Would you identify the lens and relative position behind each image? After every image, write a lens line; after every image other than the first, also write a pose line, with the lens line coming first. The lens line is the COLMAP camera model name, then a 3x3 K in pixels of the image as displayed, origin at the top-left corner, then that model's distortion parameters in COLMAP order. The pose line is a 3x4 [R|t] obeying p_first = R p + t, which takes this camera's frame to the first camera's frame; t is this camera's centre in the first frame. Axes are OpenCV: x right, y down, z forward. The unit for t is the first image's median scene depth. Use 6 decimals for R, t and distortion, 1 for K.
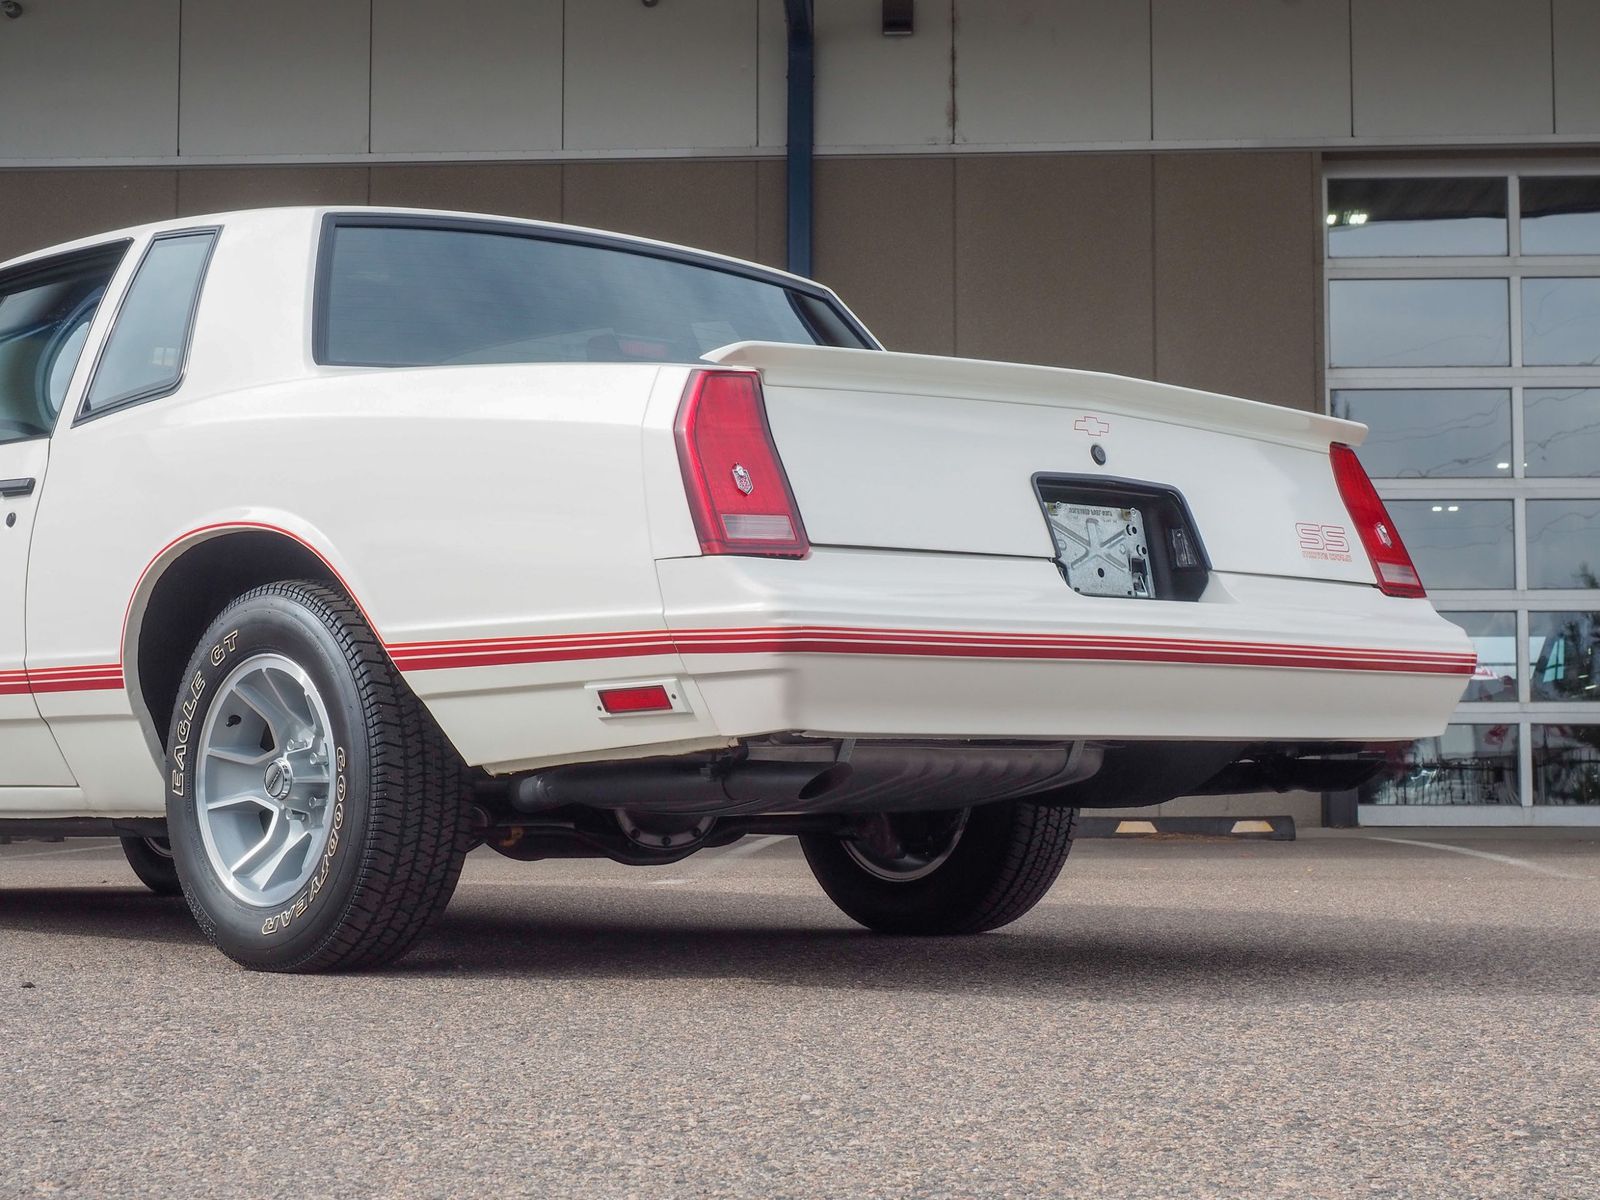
lens RADIAL K [[3033.0, 0, 800.0], [0, 3033.0, 600.0], [0, 0, 1]] dist [-0.023032, -0.144952]
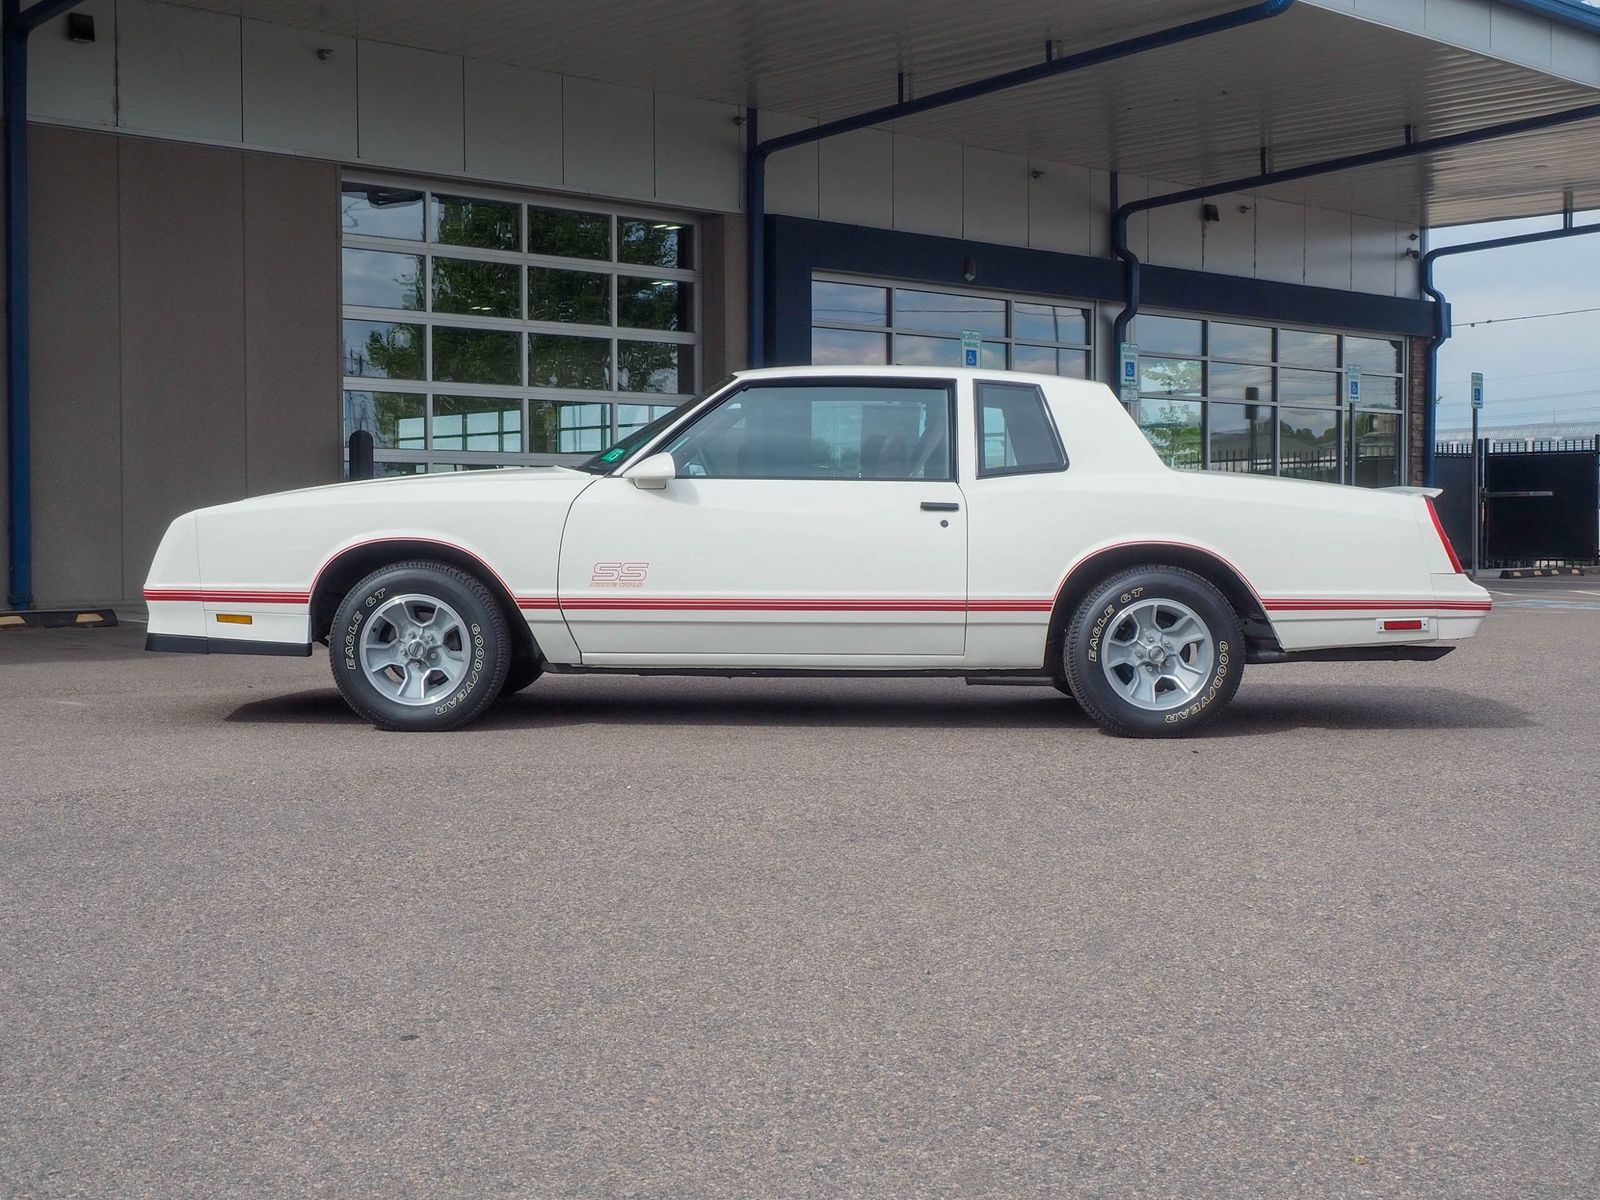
lens RADIAL K [[2196.3, 0, 912.8], [0, 2196.3, 601.4], [0, 0, 1]] dist [0.005606, -0.029227]
pose [[0.652391, -0.025374, 0.757458, -1.559957], [-0.055264, 0.995186, 0.080936, -0.102157], [-0.755865, -0.094662, 0.647848, 0.086154]]
